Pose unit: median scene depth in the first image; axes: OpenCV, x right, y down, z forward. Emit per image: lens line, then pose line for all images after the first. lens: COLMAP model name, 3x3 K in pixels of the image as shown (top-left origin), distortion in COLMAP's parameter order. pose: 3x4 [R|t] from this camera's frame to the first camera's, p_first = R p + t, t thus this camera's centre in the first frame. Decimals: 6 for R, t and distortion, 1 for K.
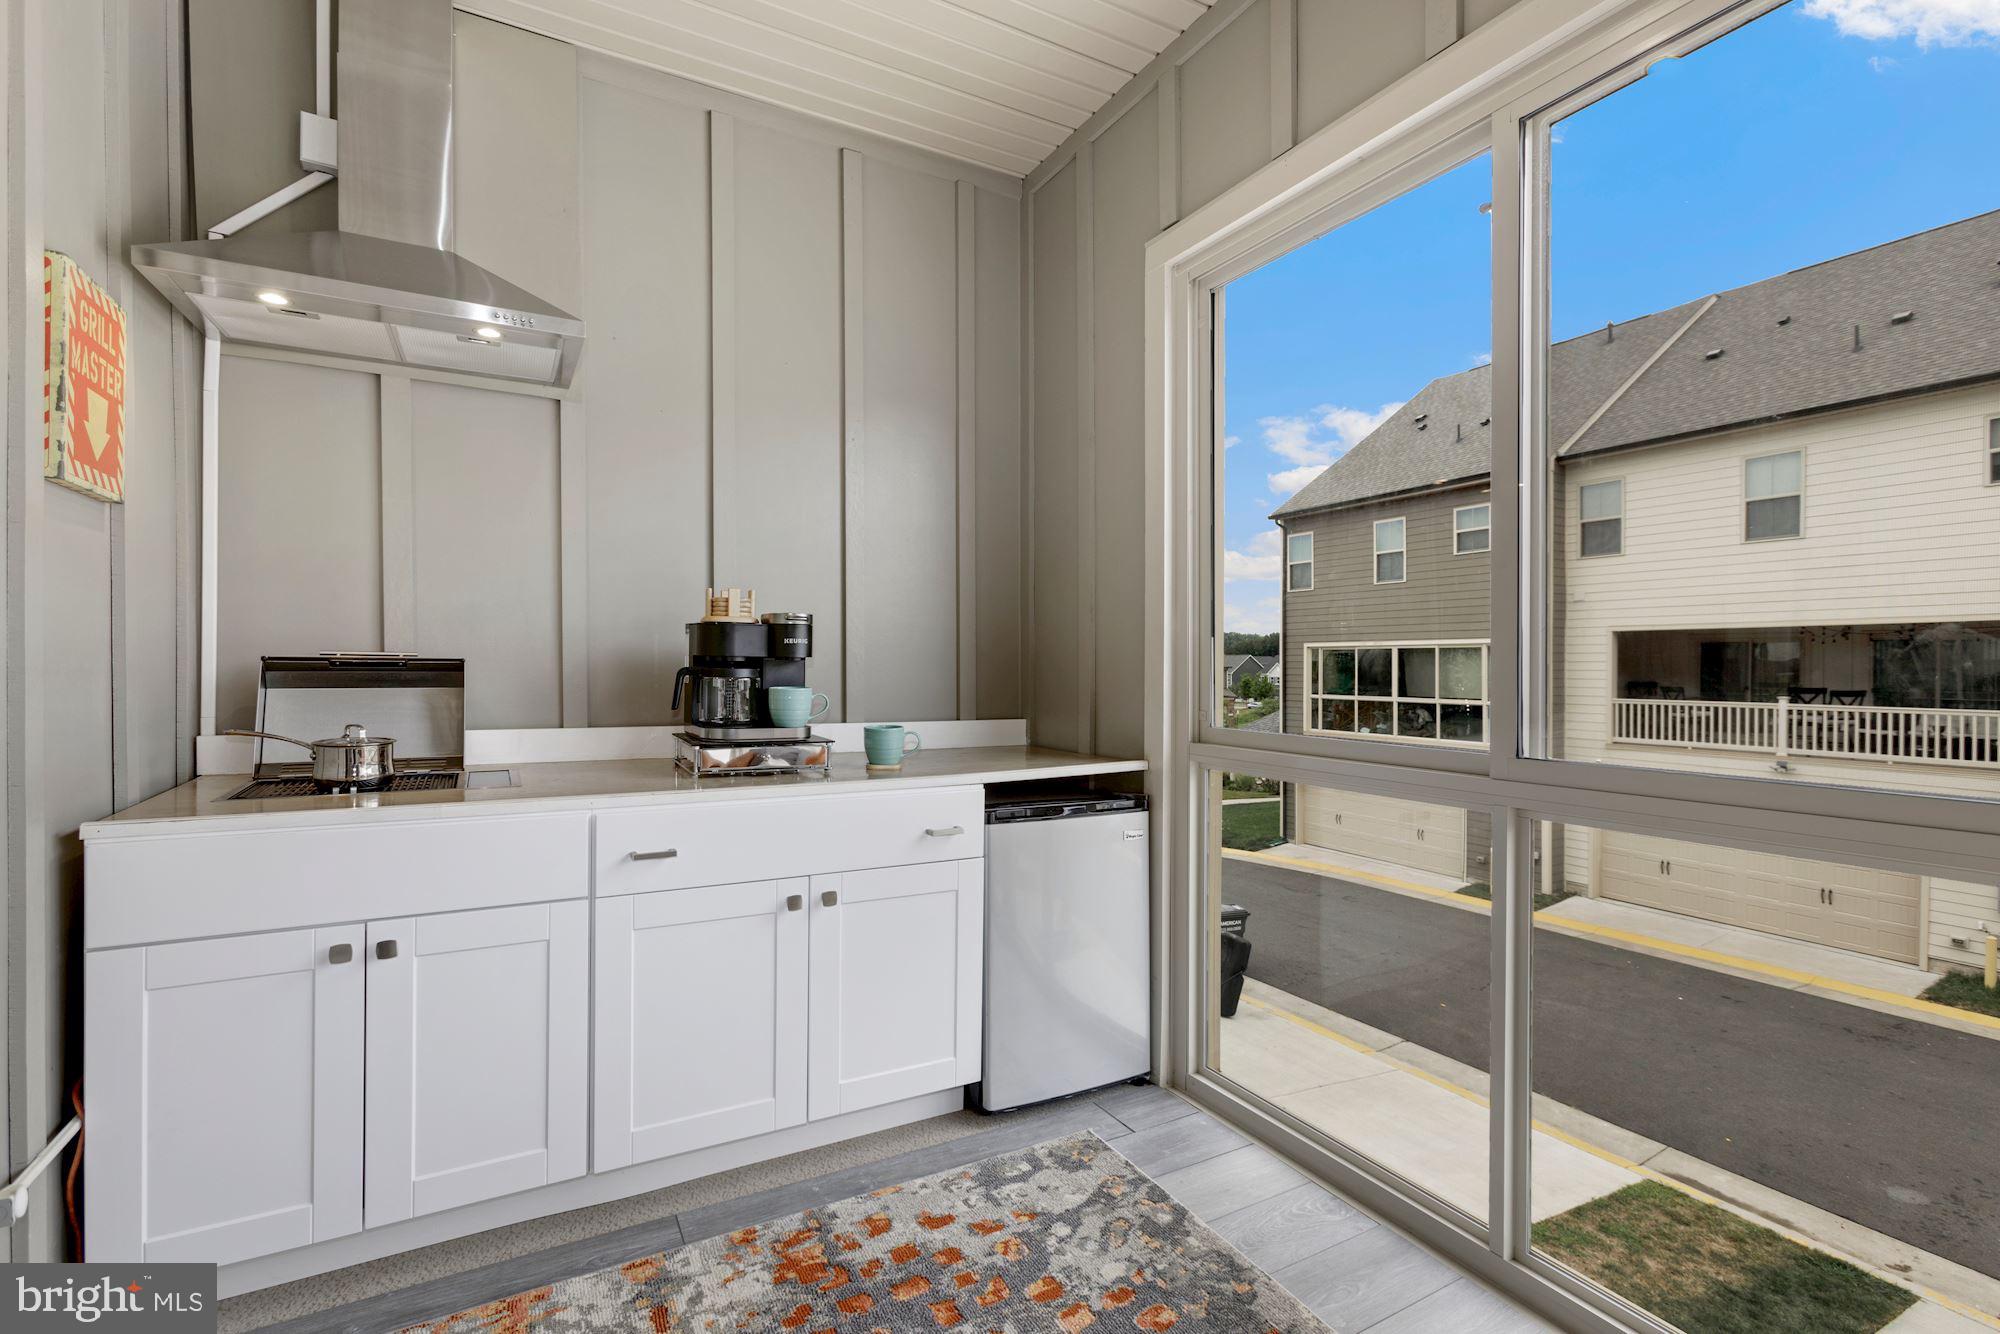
lens RADIAL K [[895.4, 0, 1000.3], [0, 895.4, 666.8], [0, 0, 1]] dist [-0.003750, 0.002516]
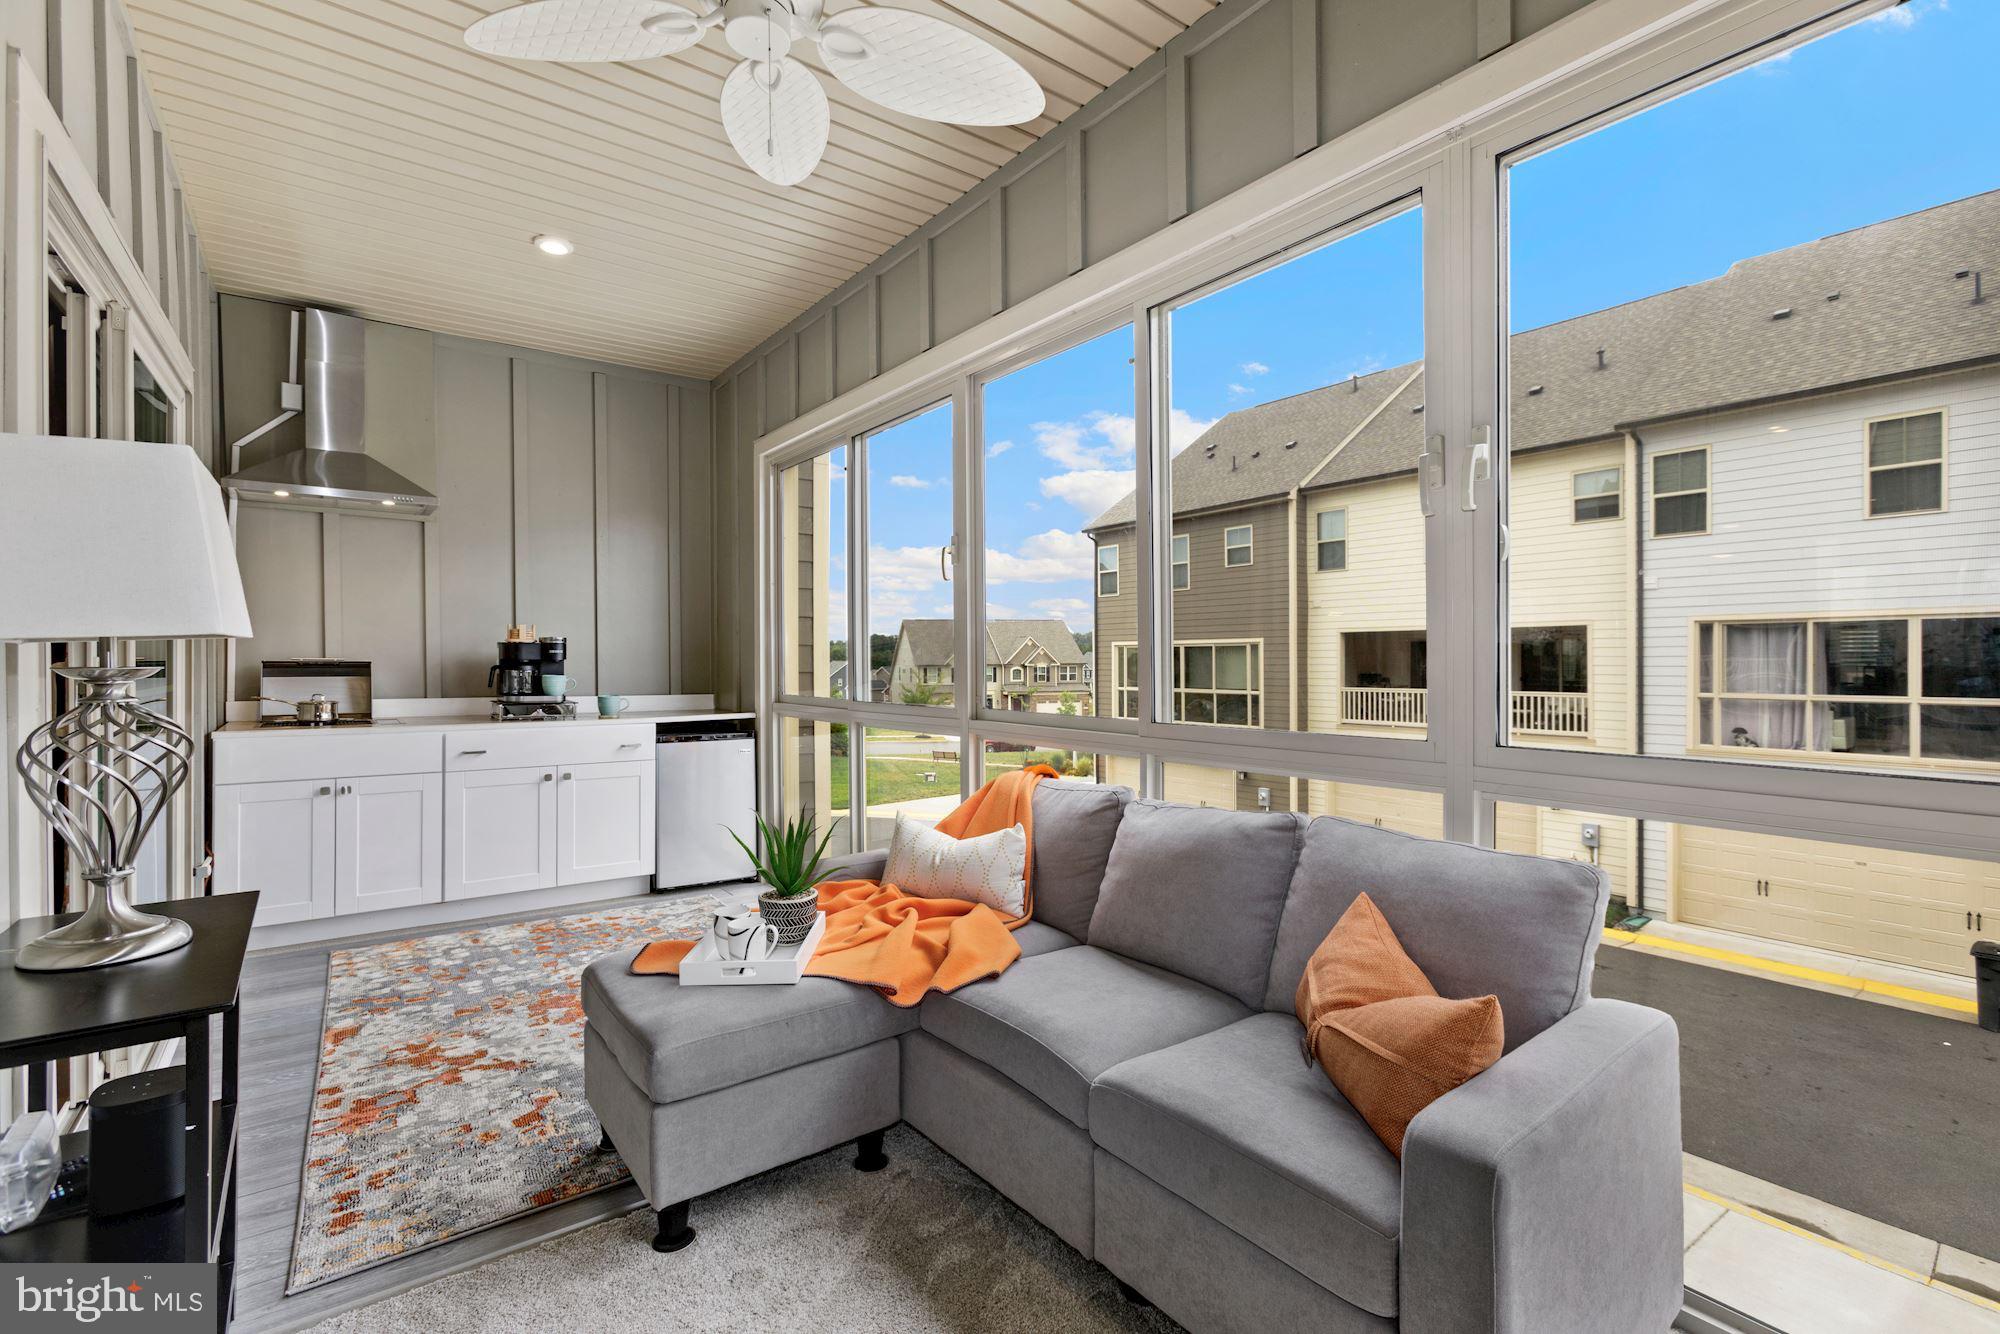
lens RADIAL K [[895.4, 0, 1009.8], [0, 895.4, 665.0], [0, 0, 1]] dist [-0.003750, 0.002516]
pose [[0.991174, -0.005178, 0.132467, 0.241838], [0.004948, 0.999986, 0.002066, 0.000766], [-0.132476, -0.001392, 0.991185, -0.520121]]
